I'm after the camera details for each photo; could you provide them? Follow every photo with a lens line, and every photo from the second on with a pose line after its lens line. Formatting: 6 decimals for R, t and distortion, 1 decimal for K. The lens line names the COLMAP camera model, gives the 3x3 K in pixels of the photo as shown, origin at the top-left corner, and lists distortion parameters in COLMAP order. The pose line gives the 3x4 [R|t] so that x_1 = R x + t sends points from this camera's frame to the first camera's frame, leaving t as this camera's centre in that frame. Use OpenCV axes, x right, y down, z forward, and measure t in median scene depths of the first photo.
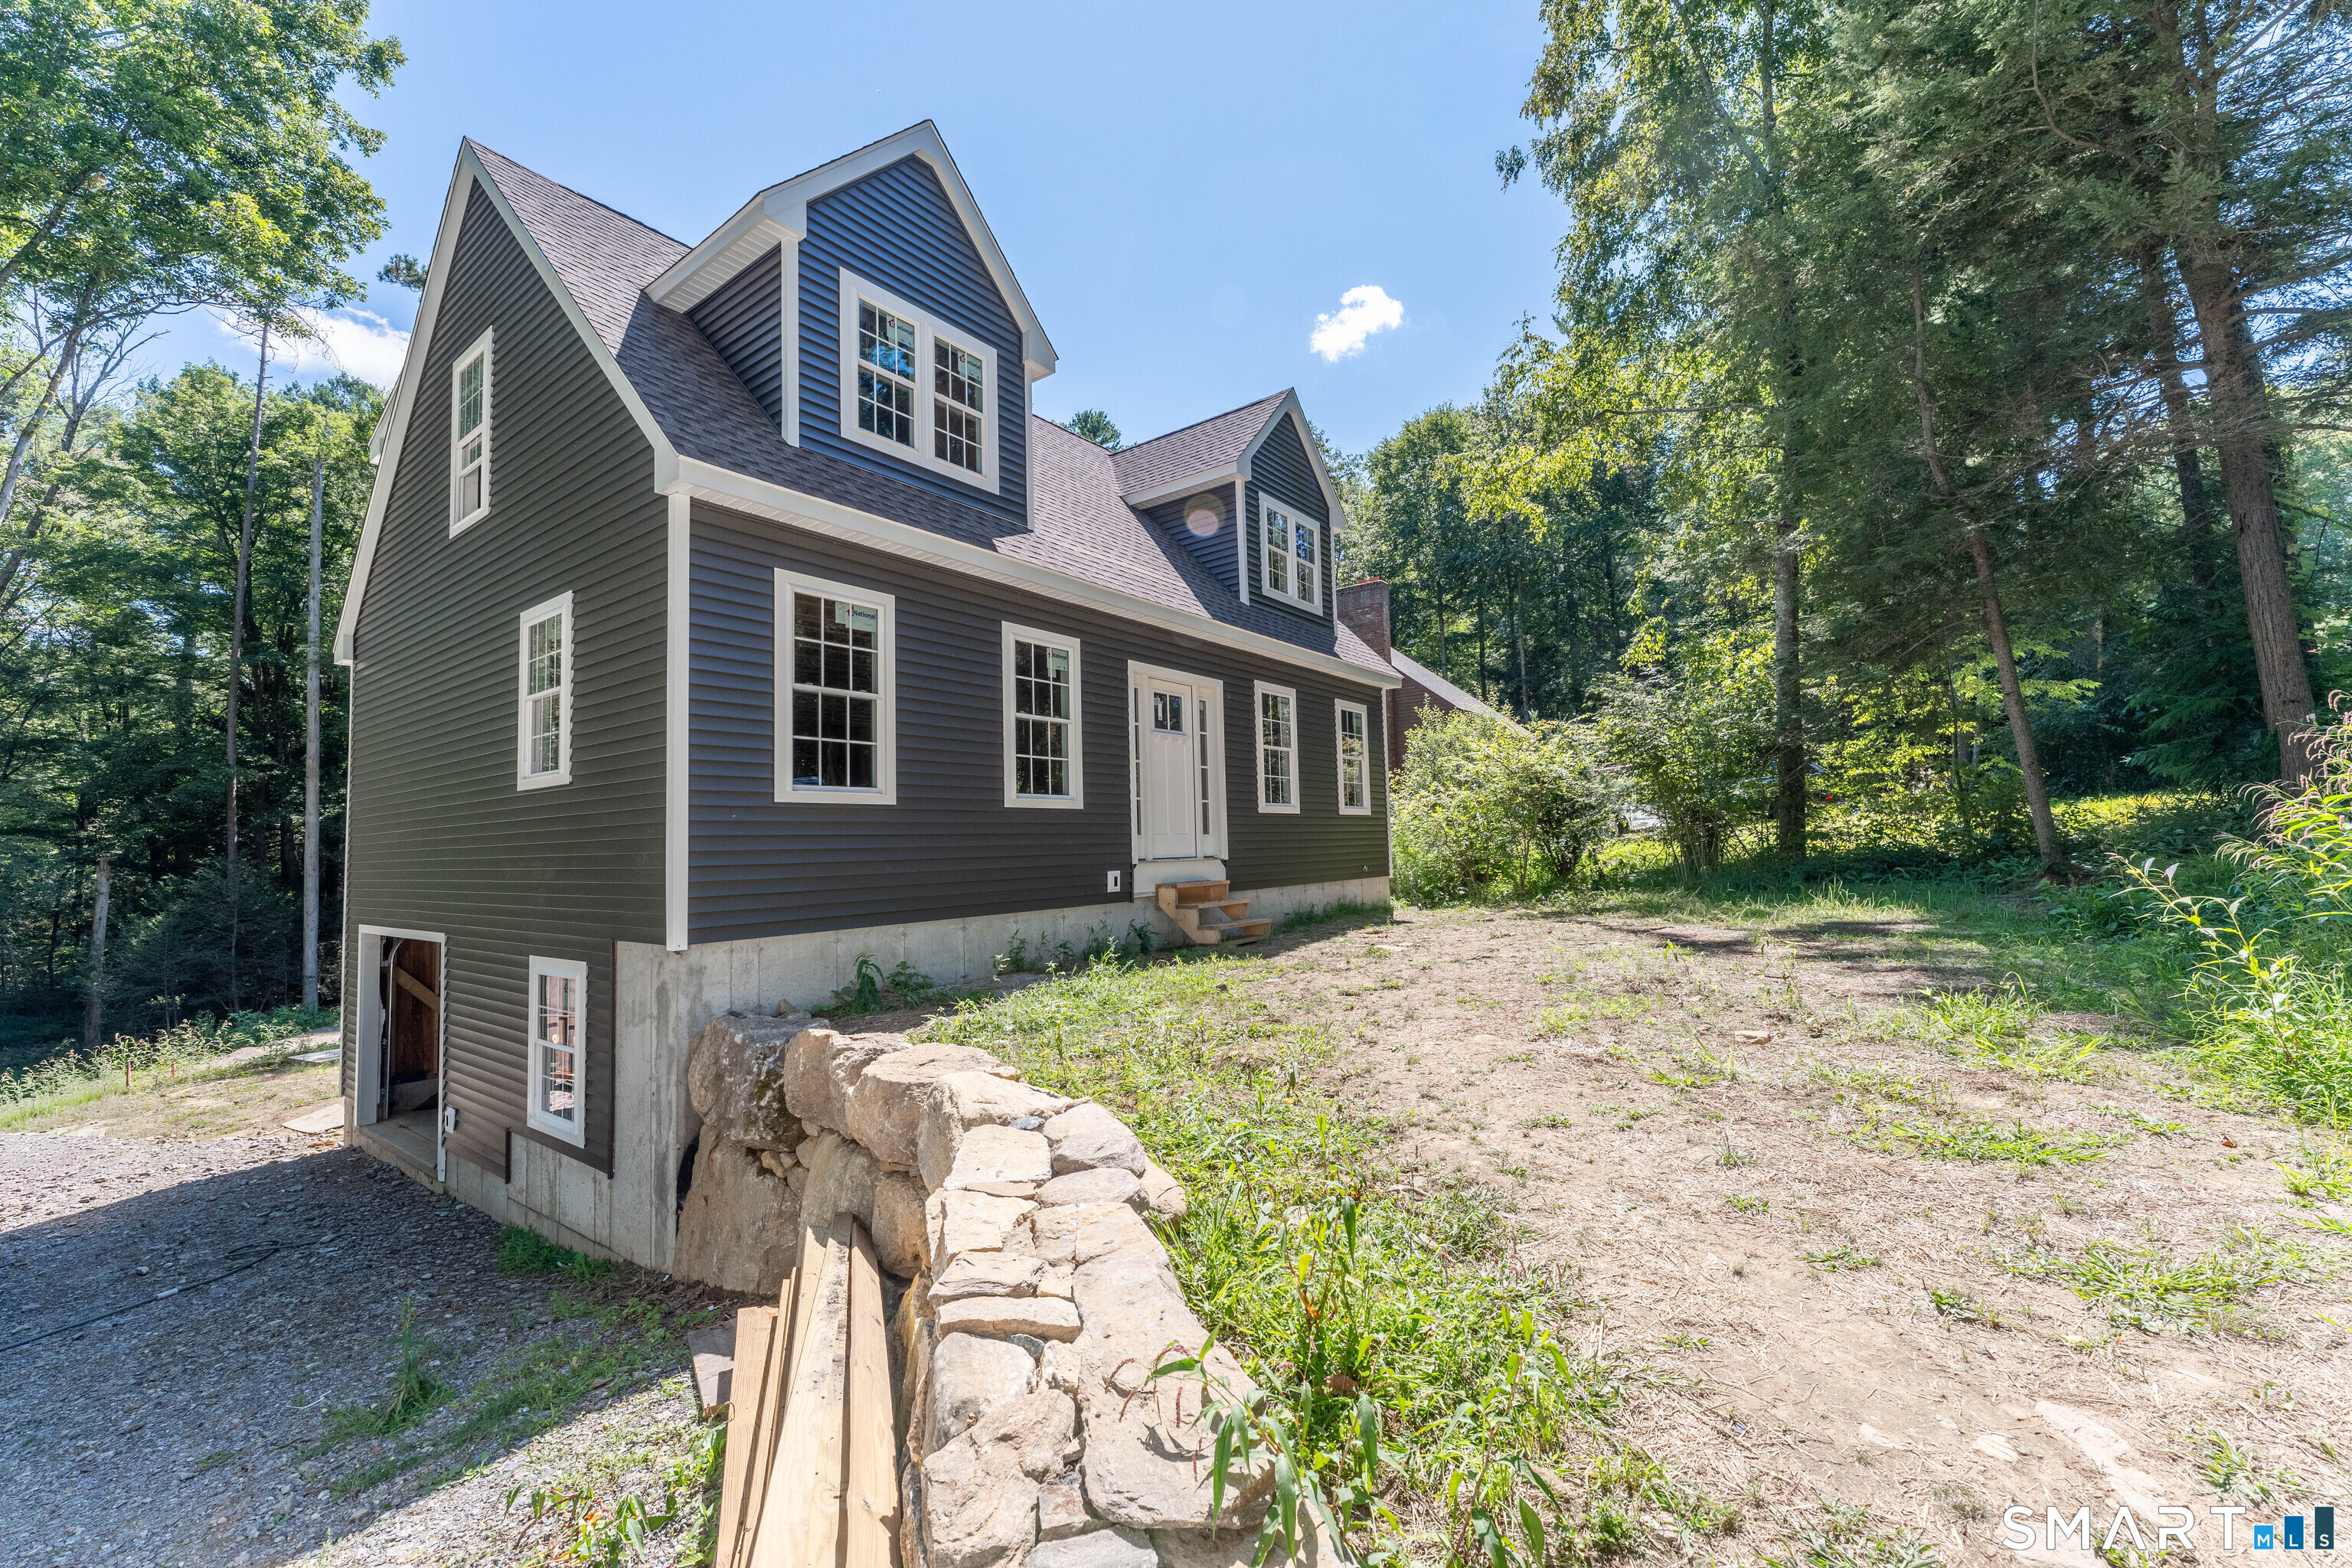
lens RADIAL K [[933.2, 0, 1171.6], [0, 933.2, 786.2], [0, 0, 1]] dist [0.000940, -0.000354]
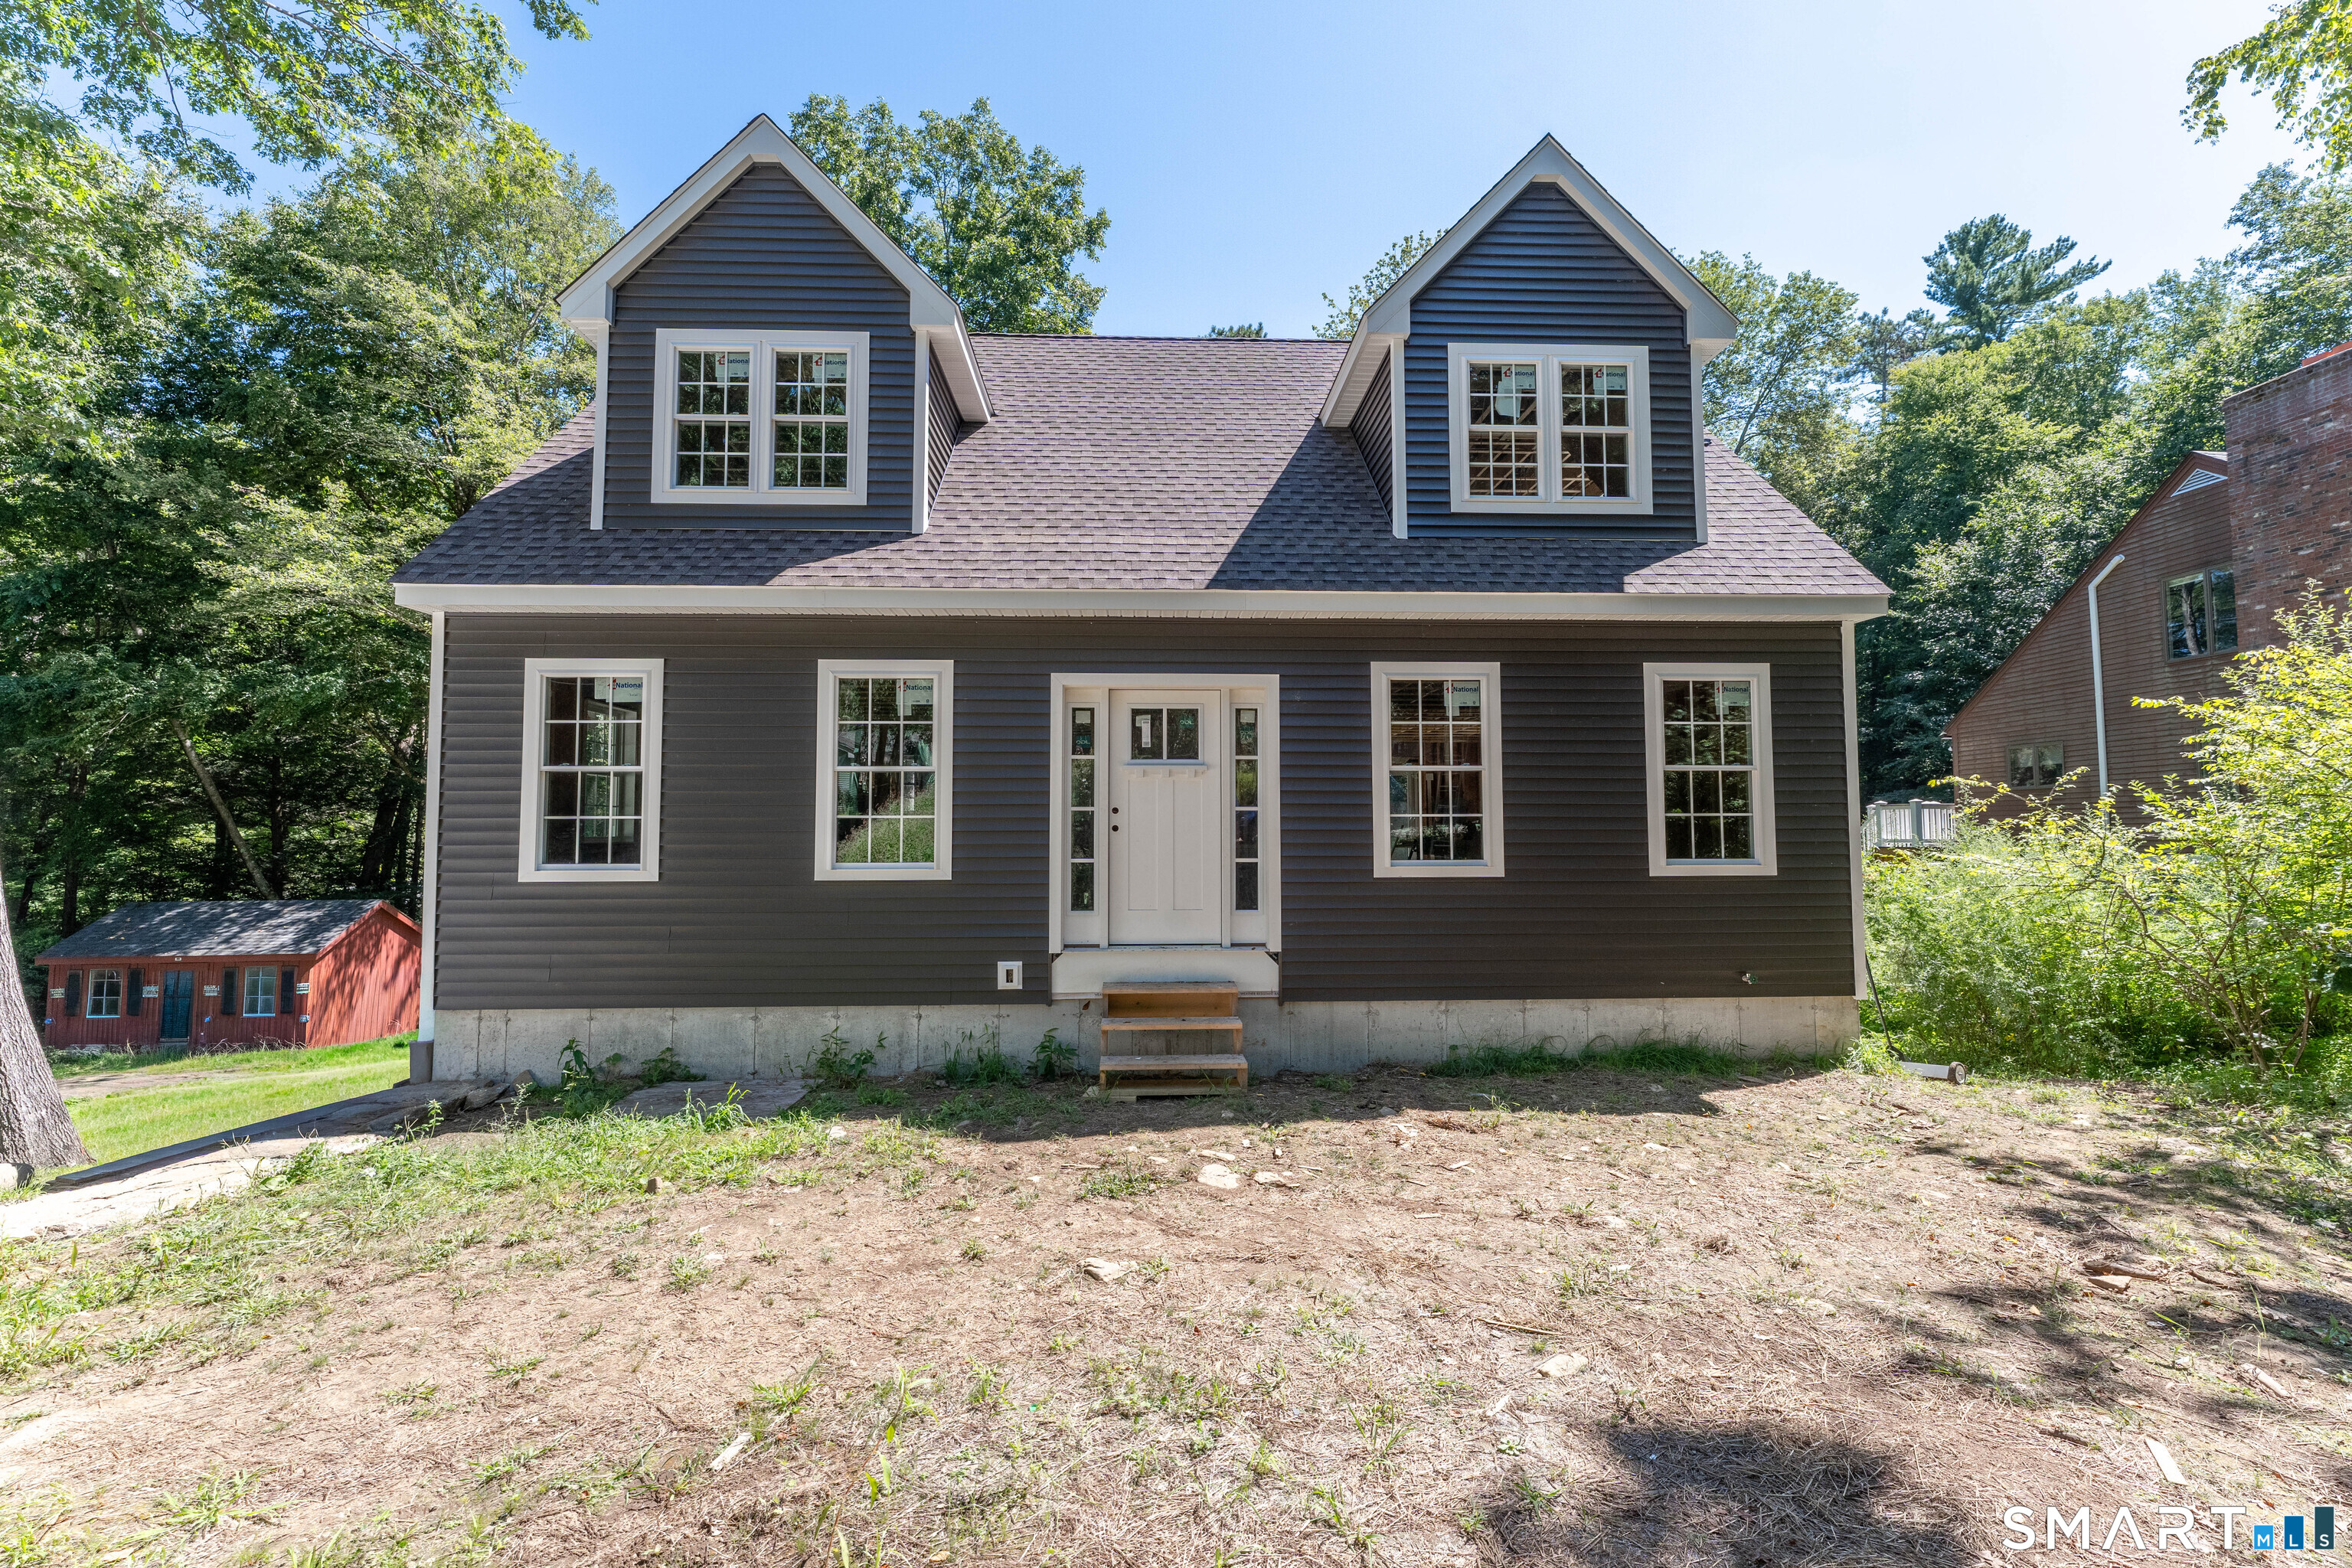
lens RADIAL K [[840.4, 0, 1176.3], [0, 840.4, 889.9], [0, 0, 1]] dist [-0.006912, -0.000085]
pose [[0.634974, -0.016551, -0.772356, 0.171639], [0.040664, 0.999101, 0.012021, 0.009939], [0.771462, -0.039040, 0.635076, 0.216526]]
